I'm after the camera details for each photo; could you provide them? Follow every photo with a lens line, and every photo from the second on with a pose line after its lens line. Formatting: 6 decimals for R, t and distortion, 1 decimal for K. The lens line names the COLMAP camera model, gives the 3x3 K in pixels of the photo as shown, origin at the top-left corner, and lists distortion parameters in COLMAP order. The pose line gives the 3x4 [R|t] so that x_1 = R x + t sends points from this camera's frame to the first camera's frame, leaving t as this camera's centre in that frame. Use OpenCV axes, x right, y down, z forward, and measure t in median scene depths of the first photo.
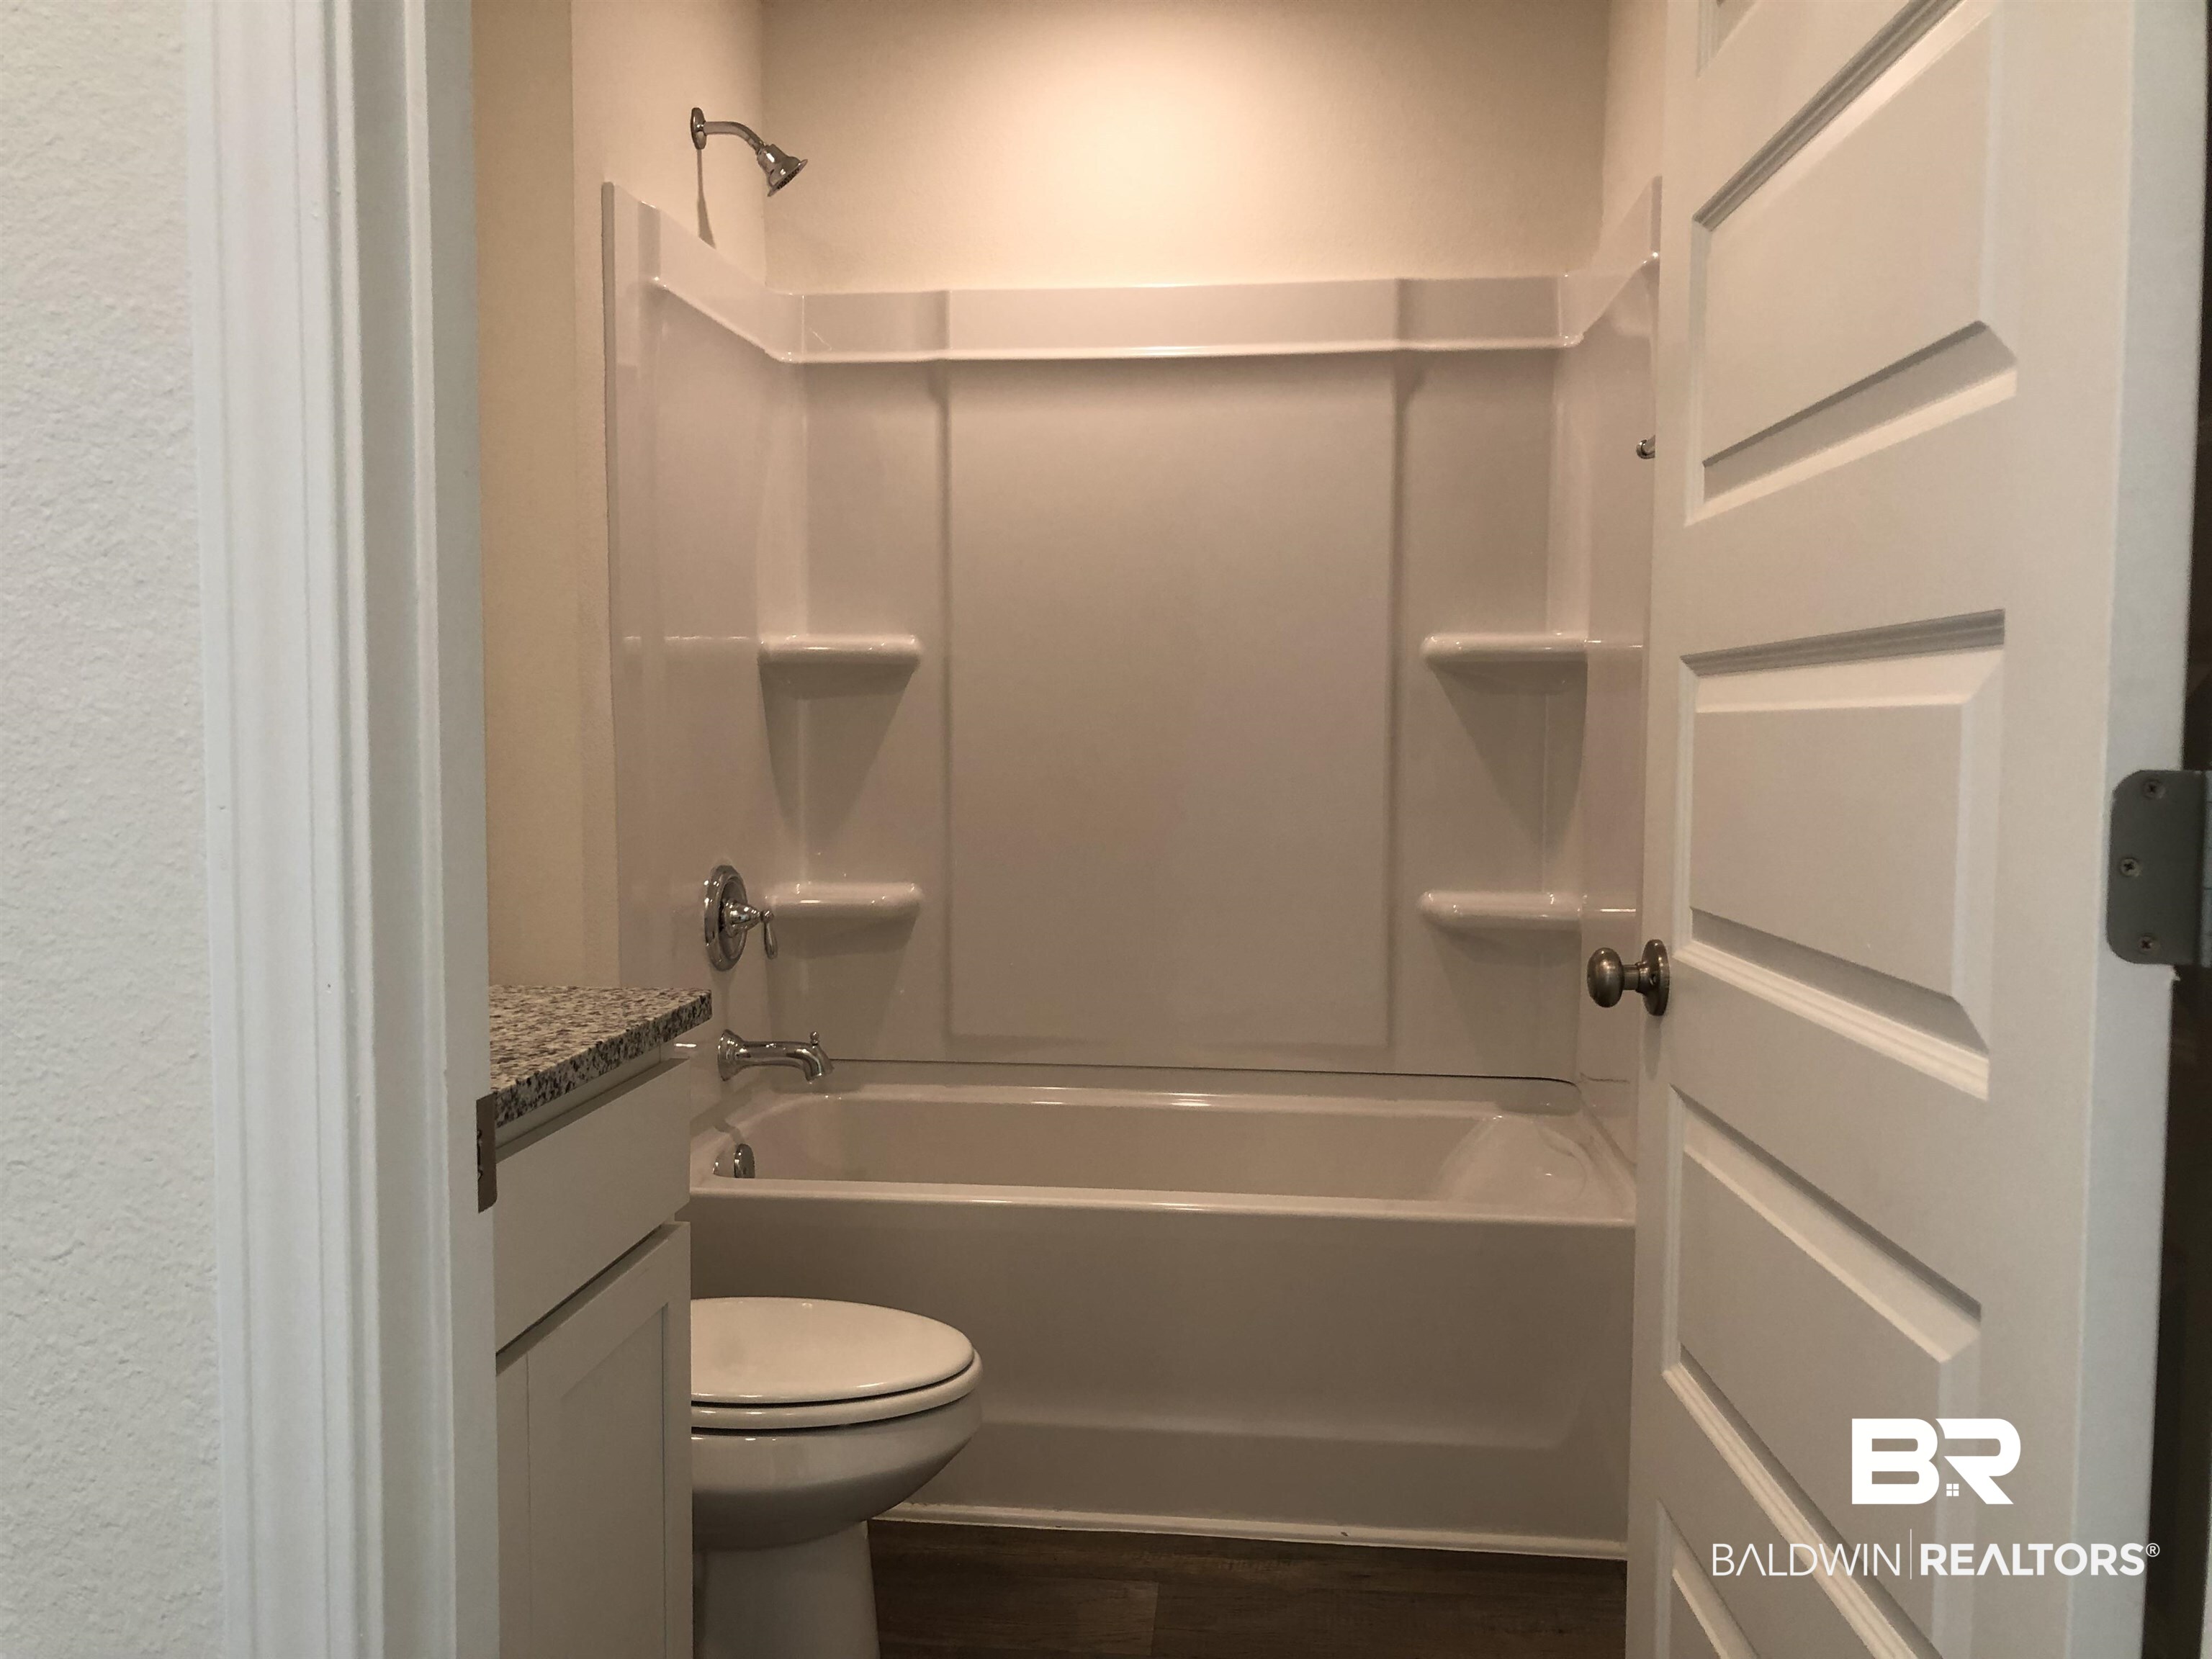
lens RADIAL K [[1827.1, 0, 1085.5], [0, 1827.1, 837.4], [0, 0, 1]] dist [0.041660, -0.065141]
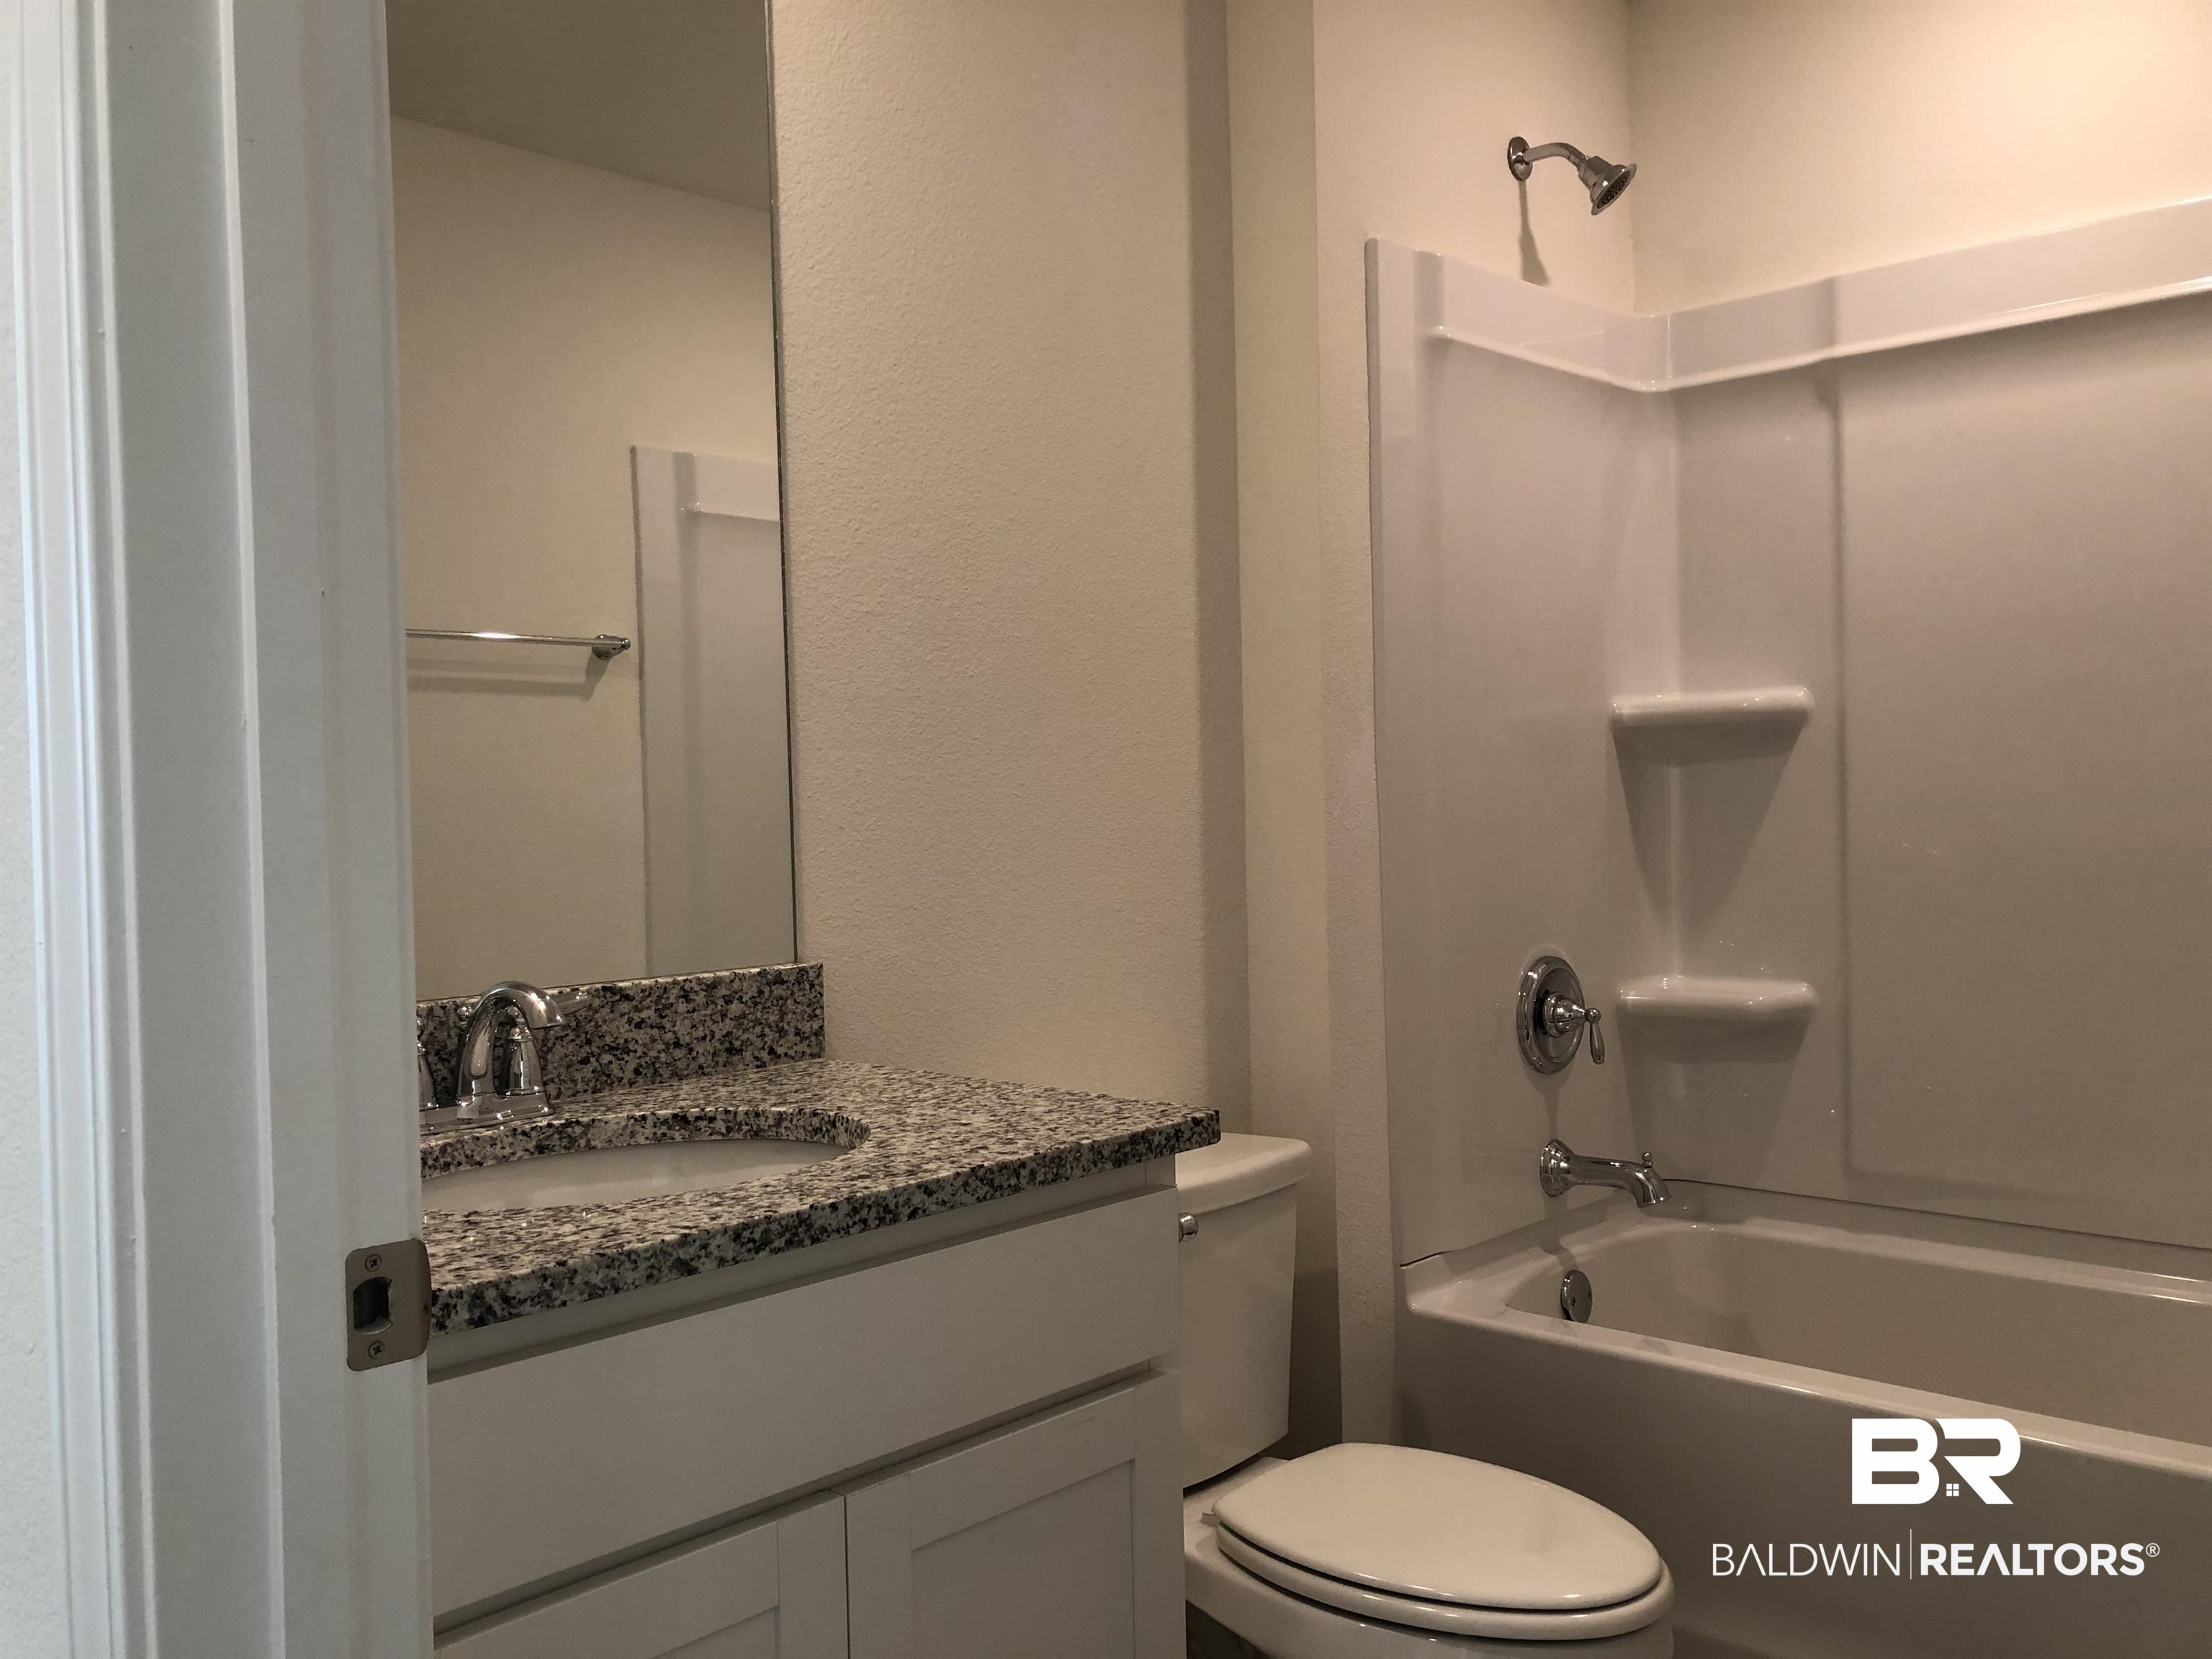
lens RADIAL K [[1827.1, 0, 1108.6], [0, 1827.1, 822.8], [0, 0, 1]] dist [0.041660, -0.065141]
pose [[0.799896, -0.017994, -0.599869, 0.169322], [-0.007731, 0.999159, -0.040280, -0.012180], [0.600089, 0.036857, 0.799084, 0.144248]]
